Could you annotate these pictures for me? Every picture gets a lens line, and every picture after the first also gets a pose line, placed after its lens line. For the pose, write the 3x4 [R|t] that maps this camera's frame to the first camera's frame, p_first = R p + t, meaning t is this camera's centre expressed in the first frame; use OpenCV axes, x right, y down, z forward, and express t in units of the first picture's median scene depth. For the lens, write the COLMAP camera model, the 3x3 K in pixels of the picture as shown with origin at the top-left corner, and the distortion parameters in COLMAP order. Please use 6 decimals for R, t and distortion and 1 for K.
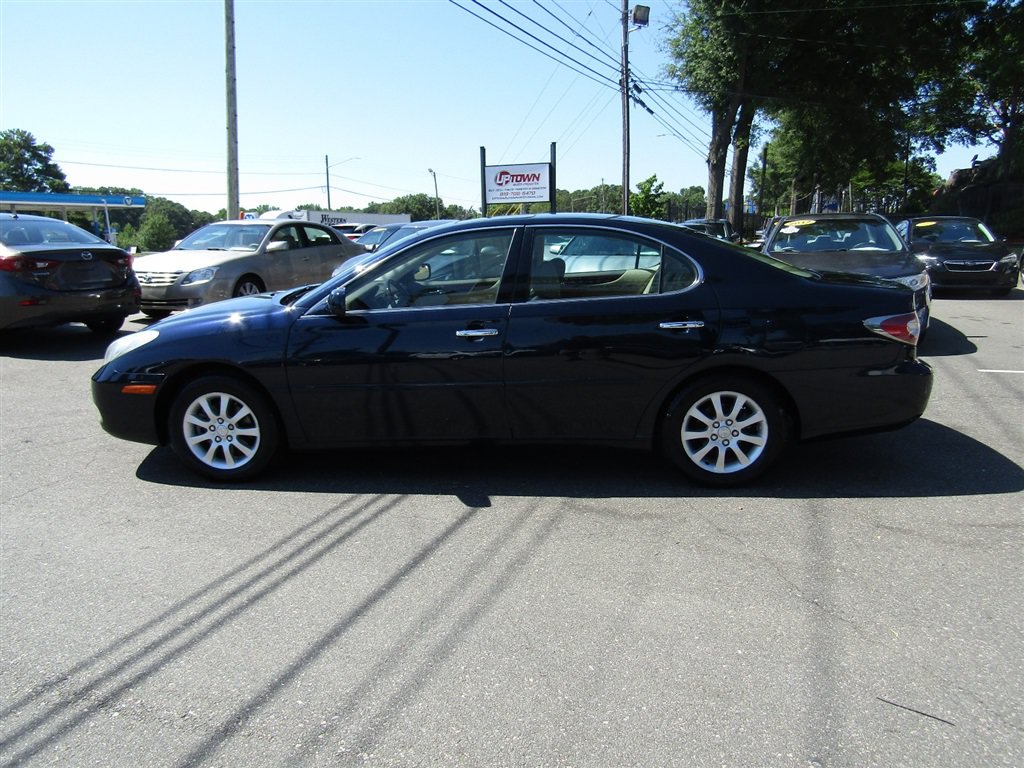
lens RADIAL K [[717.0, 0, 512.0], [0, 717.0, 384.0], [0, 0, 1]] dist [-0.010066, -0.004085]
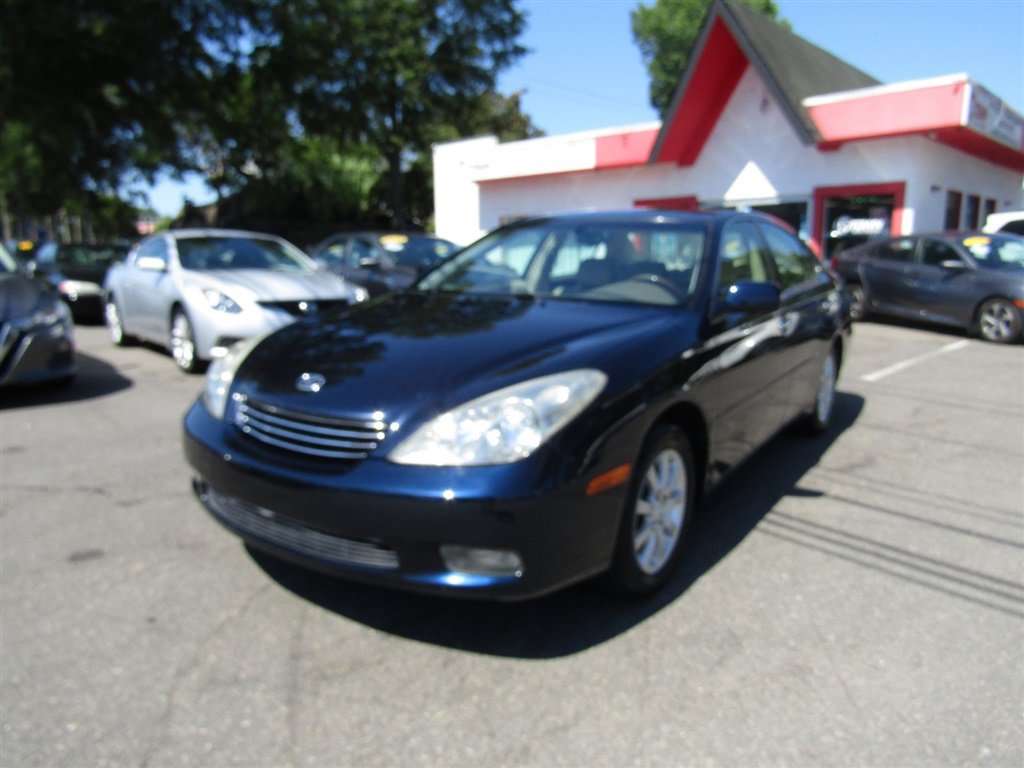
lens RADIAL K [[717.0, 0, 512.0], [0, 717.0, 384.0], [0, 0, 1]] dist [-0.010066, -0.004085]
pose [[0.490227, -0.135117, 0.861058, -1.021632], [0.174023, 0.983193, 0.055205, -0.101888], [-0.854045, 0.122780, 0.505502, 0.799297]]
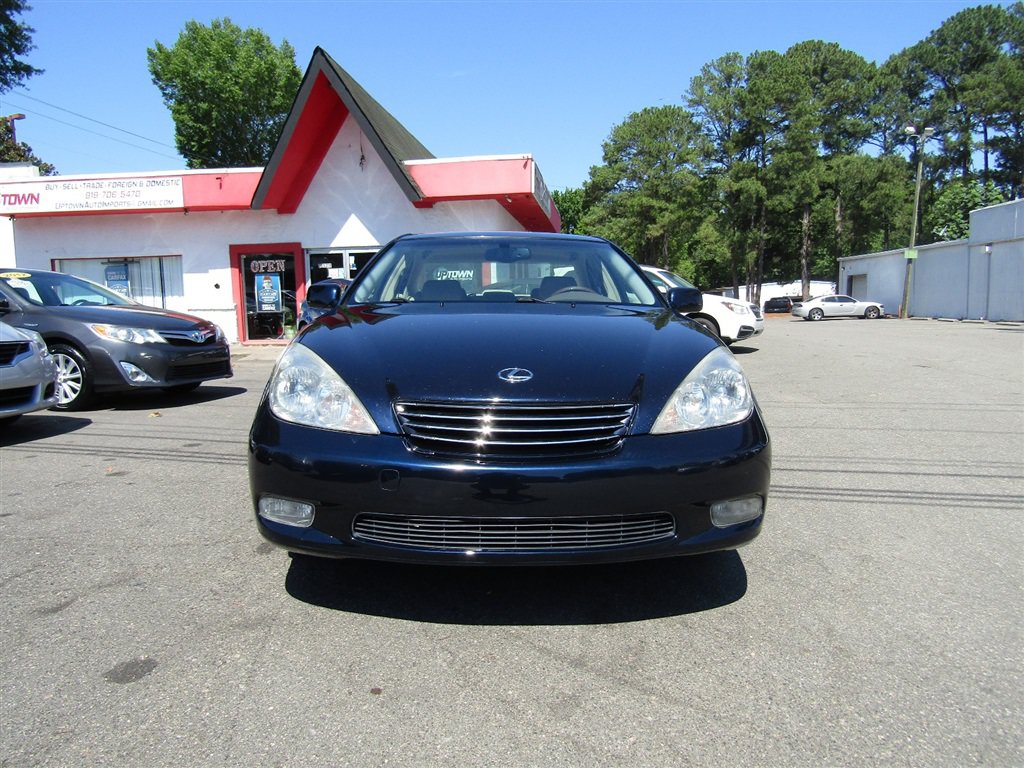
lens RADIAL K [[717.0, 0, 512.0], [0, 717.0, 384.0], [0, 0, 1]] dist [-0.010066, -0.004085]
pose [[-0.130967, -0.084608, 0.987770, -1.147325], [0.218719, 0.969336, 0.112029, -0.158839], [-0.966959, 0.230716, -0.108446, 1.314737]]
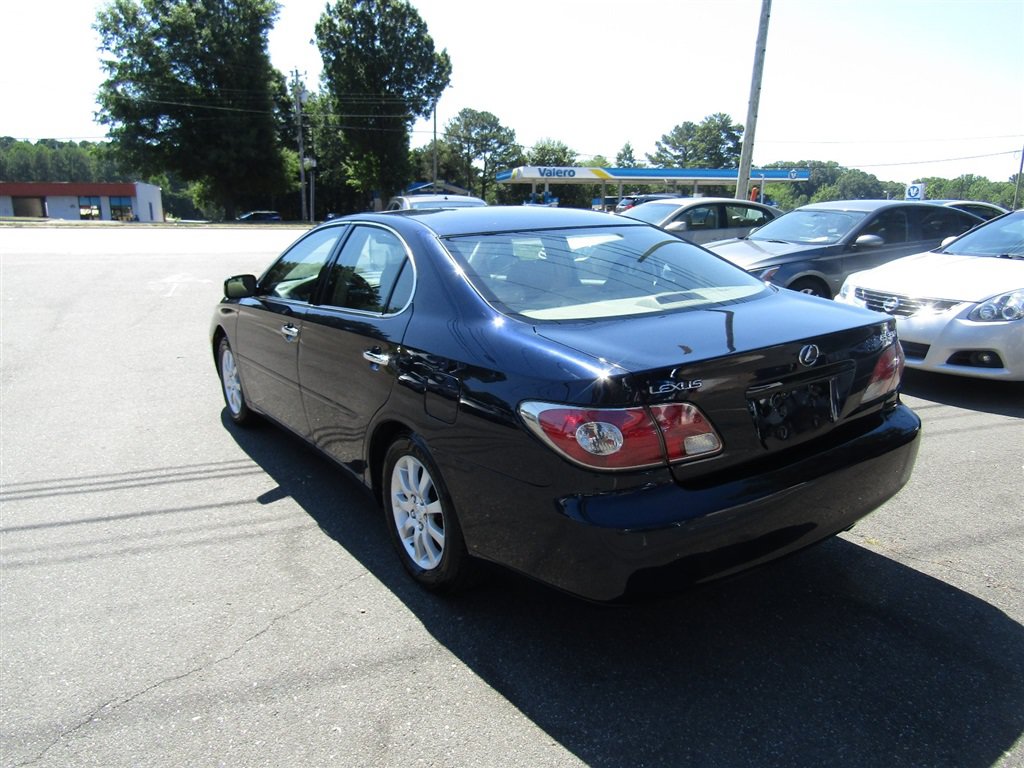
lens RADIAL K [[717.0, 0, 512.0], [0, 717.0, 384.0], [0, 0, 1]] dist [-0.010066, -0.004085]
pose [[0.604457, 0.197724, -0.771711, 0.867062], [-0.168097, 0.978555, 0.119056, -0.160124], [0.778701, 0.057758, 0.624731, 0.589316]]
